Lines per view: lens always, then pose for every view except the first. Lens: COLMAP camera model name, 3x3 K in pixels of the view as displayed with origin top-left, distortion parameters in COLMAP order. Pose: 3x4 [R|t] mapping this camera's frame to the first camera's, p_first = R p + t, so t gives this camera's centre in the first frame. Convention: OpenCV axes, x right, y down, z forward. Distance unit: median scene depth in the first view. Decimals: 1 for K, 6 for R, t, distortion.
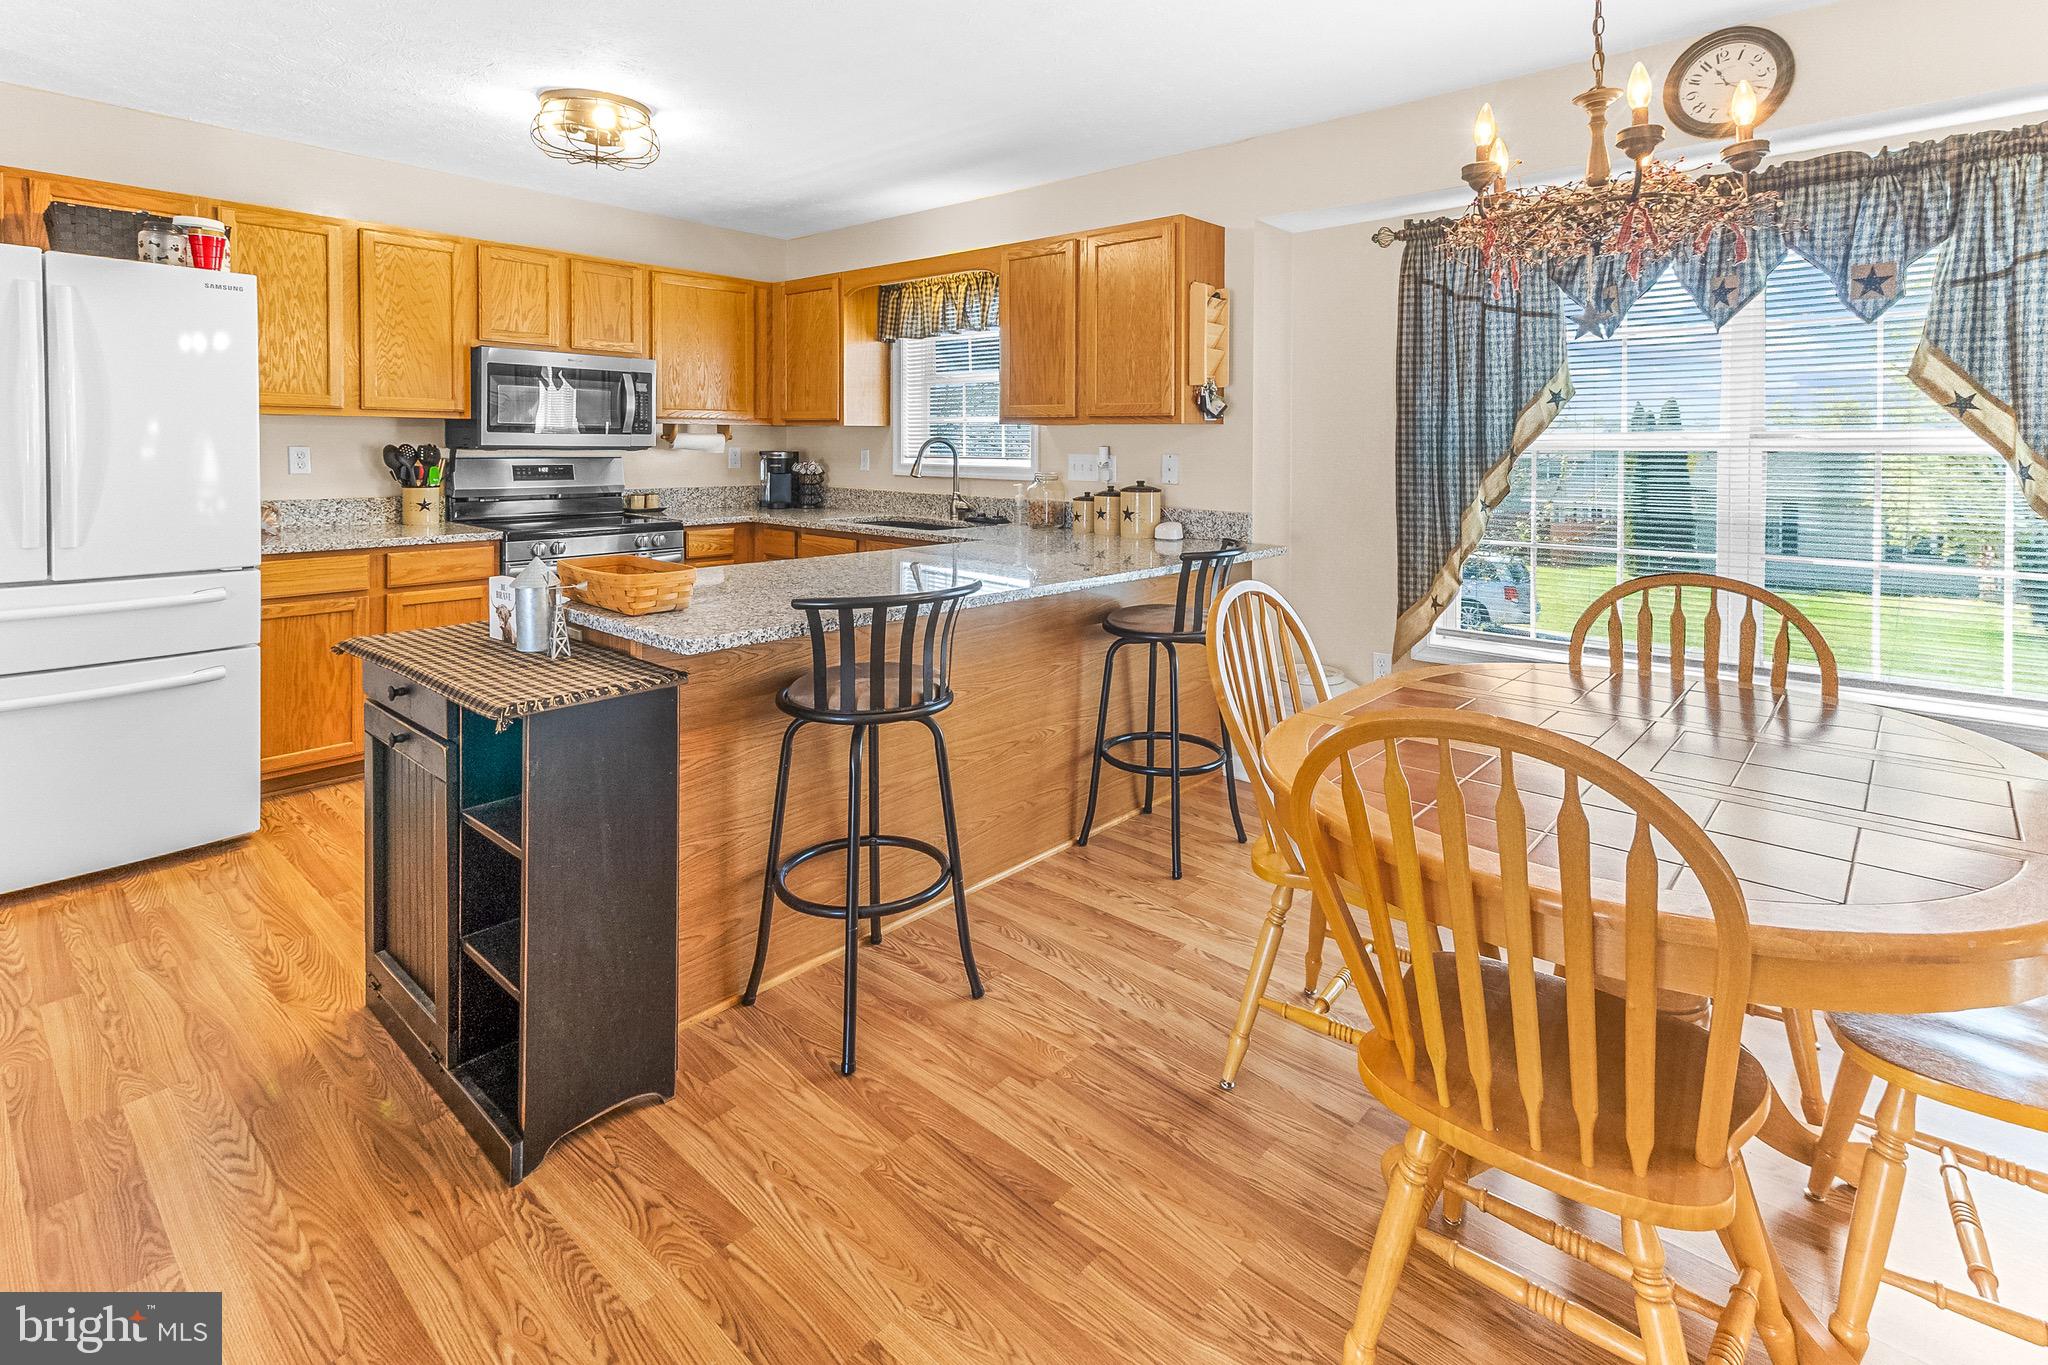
lens RADIAL K [[991.6, 0, 1033.6], [0, 991.6, 459.7], [0, 0, 1]] dist [0.016008, 0.012104]
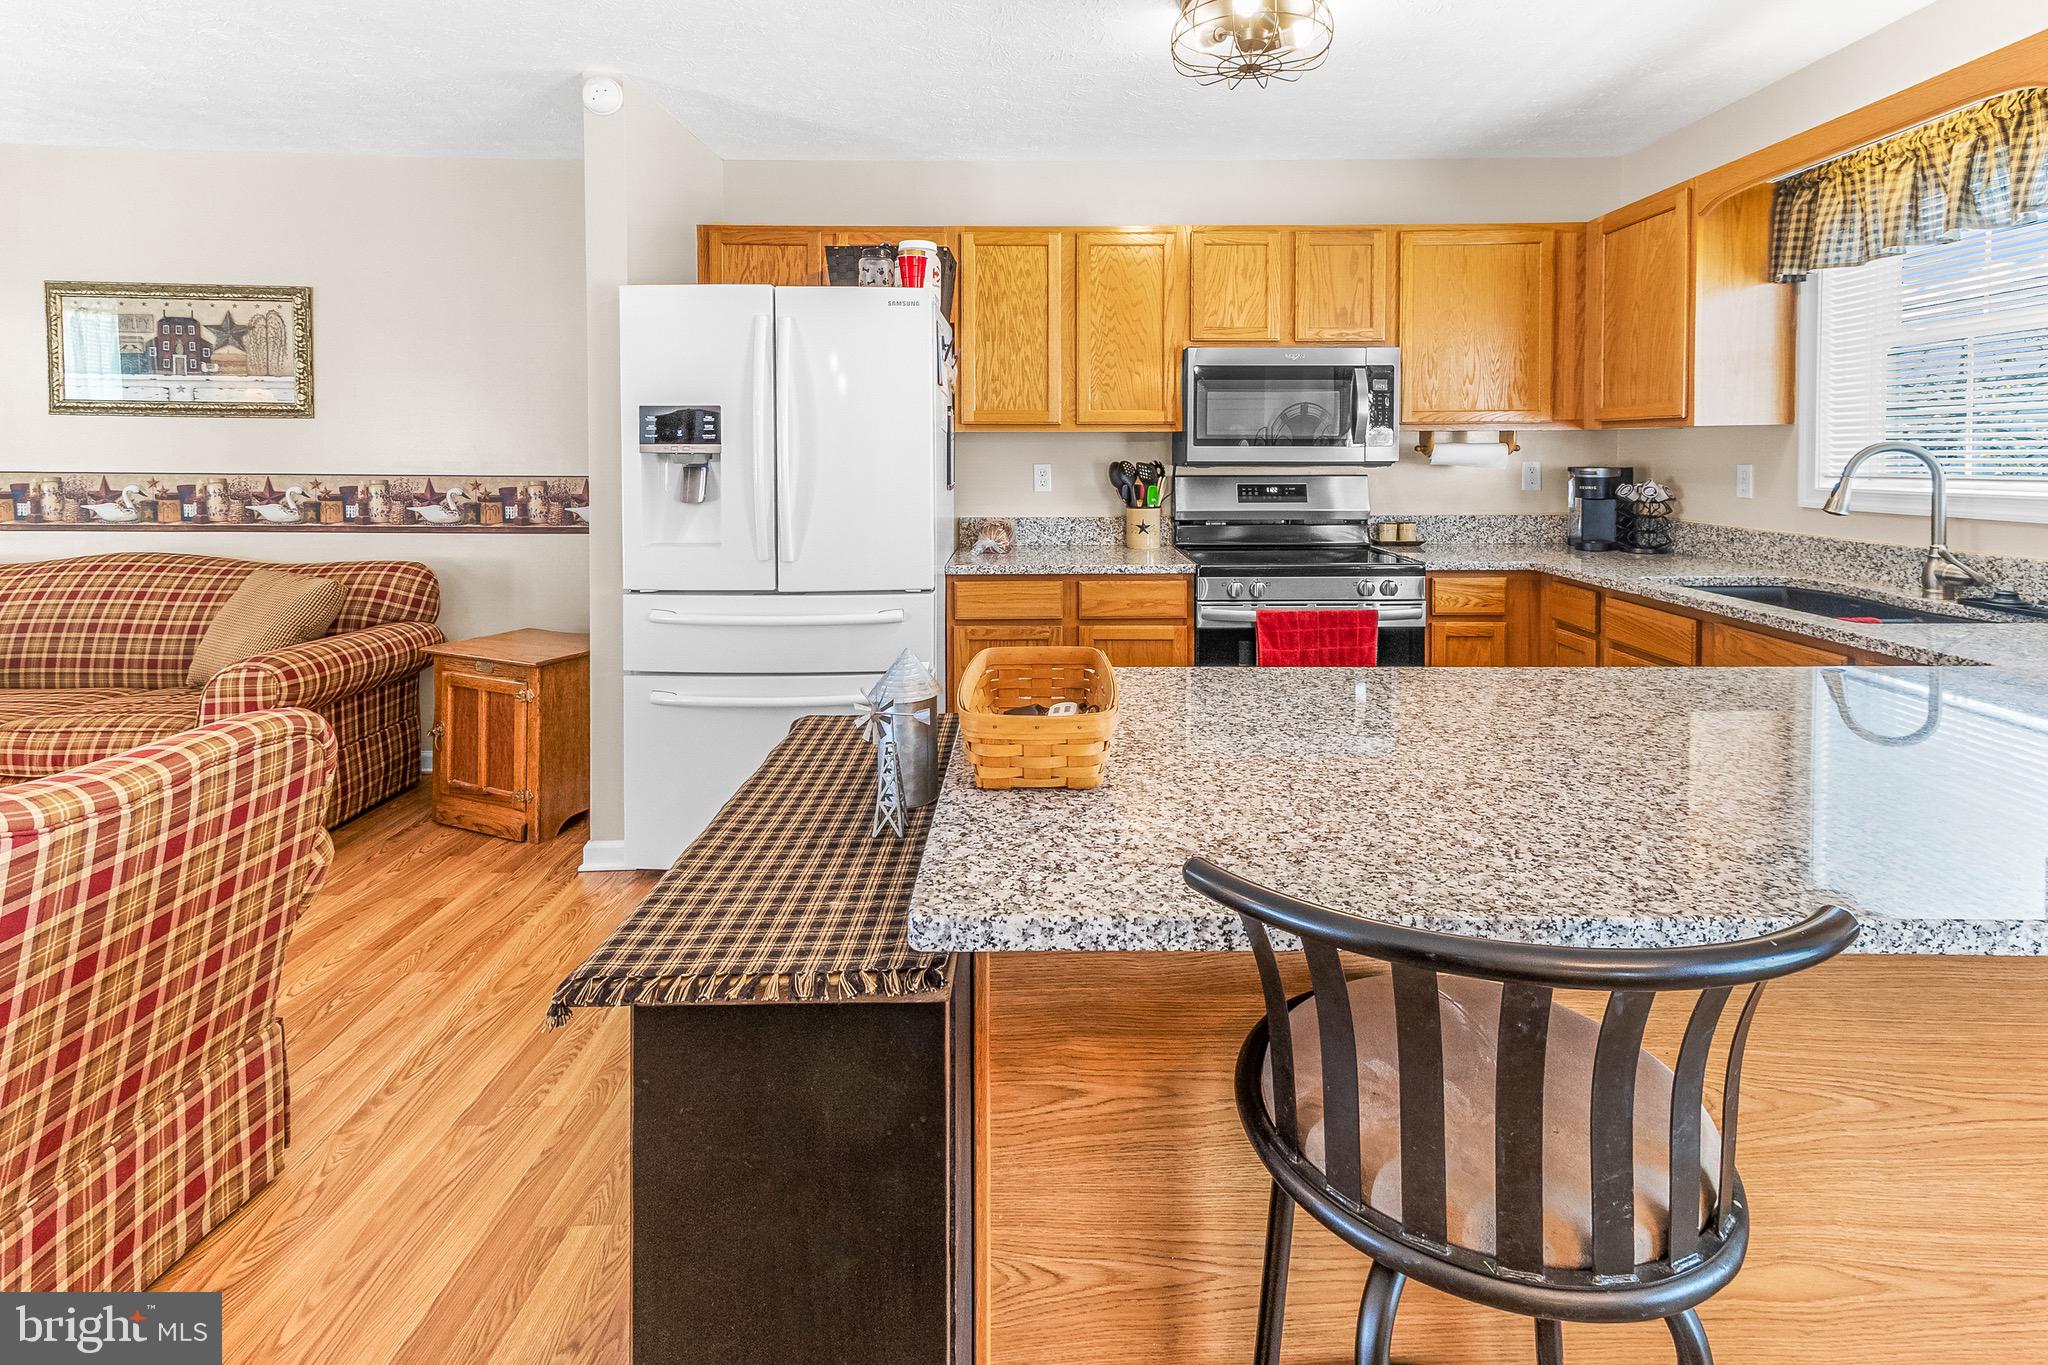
lens RADIAL K [[979.3, 0, 1041.9], [0, 979.3, 484.1], [0, 0, 1]] dist [0.017002, 0.000720]
pose [[0.660511, 0.011029, -0.750735, 0.002486], [-0.003038, 0.999923, 0.012016, -0.004323], [0.750810, -0.005656, 0.660494, 0.305825]]
